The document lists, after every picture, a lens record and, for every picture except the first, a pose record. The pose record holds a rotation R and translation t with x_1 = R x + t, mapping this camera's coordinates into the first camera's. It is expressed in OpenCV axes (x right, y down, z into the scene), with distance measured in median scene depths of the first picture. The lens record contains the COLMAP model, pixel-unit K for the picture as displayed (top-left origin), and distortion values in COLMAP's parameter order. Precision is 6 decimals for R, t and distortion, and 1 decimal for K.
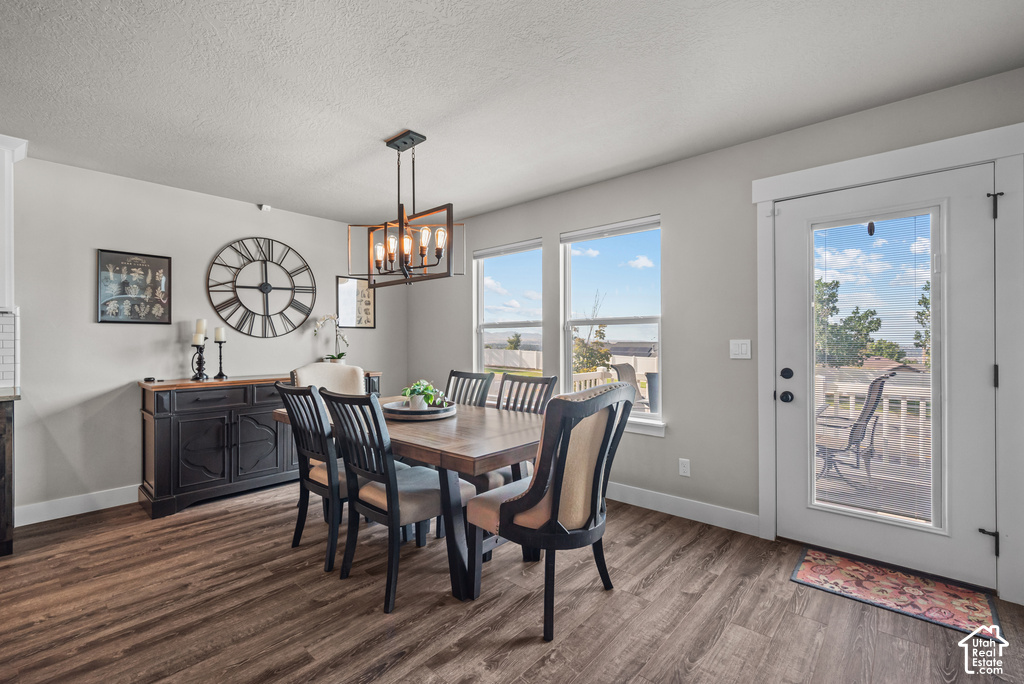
lens RADIAL K [[444.4, 0, 517.0], [0, 444.4, 341.7], [0, 0, 1]] dist [0.000580, -0.000134]
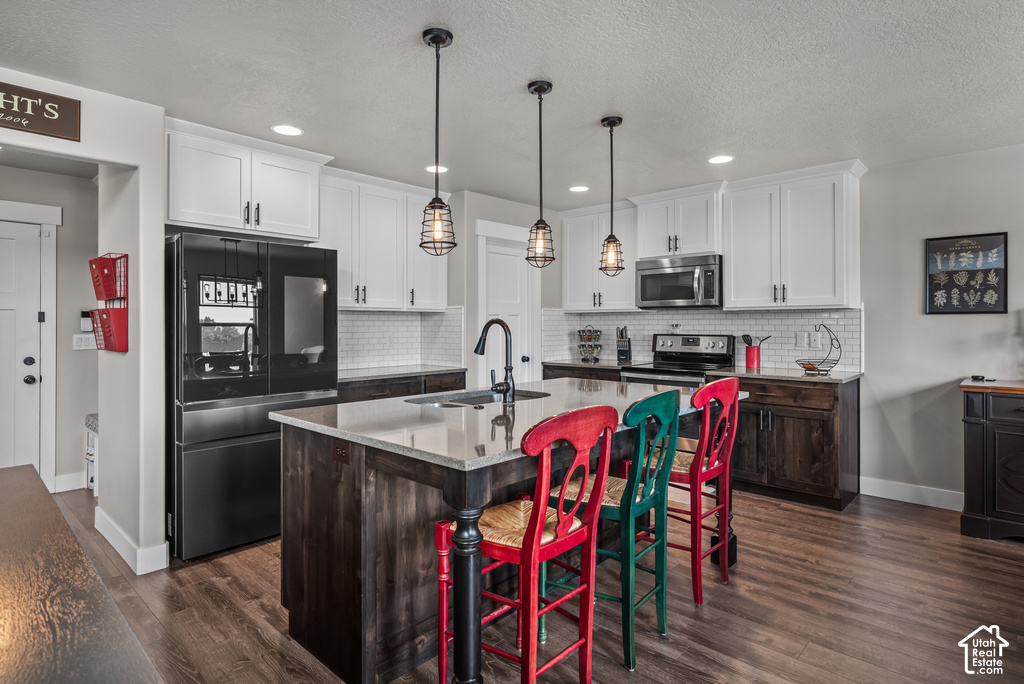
lens RADIAL K [[545.8, 0, 510.3], [0, 545.8, 322.0], [0, 0, 1]] dist [-0.016374, -0.001497]
pose [[-0.039171, -0.002786, -0.999229, 0.284486], [-0.000535, 0.999996, -0.002767, -0.021973], [0.999232, 0.000426, -0.039172, 0.133702]]
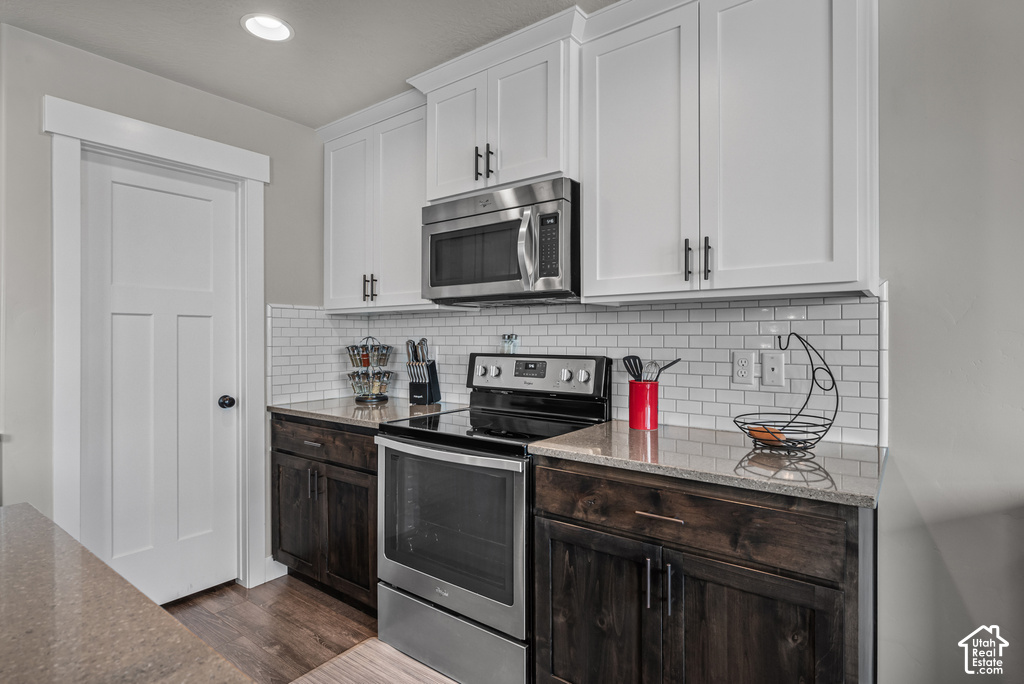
lens RADIAL K [[545.8, 0, 510.8], [0, 545.8, 340.0], [0, 0, 1]] dist [-0.016374, -0.001497]
pose [[0.078200, 0.006304, -0.996918, -0.518406], [-0.000905, 0.999980, 0.006252, -0.016684], [0.996937, 0.000413, 0.078204, 0.501383]]
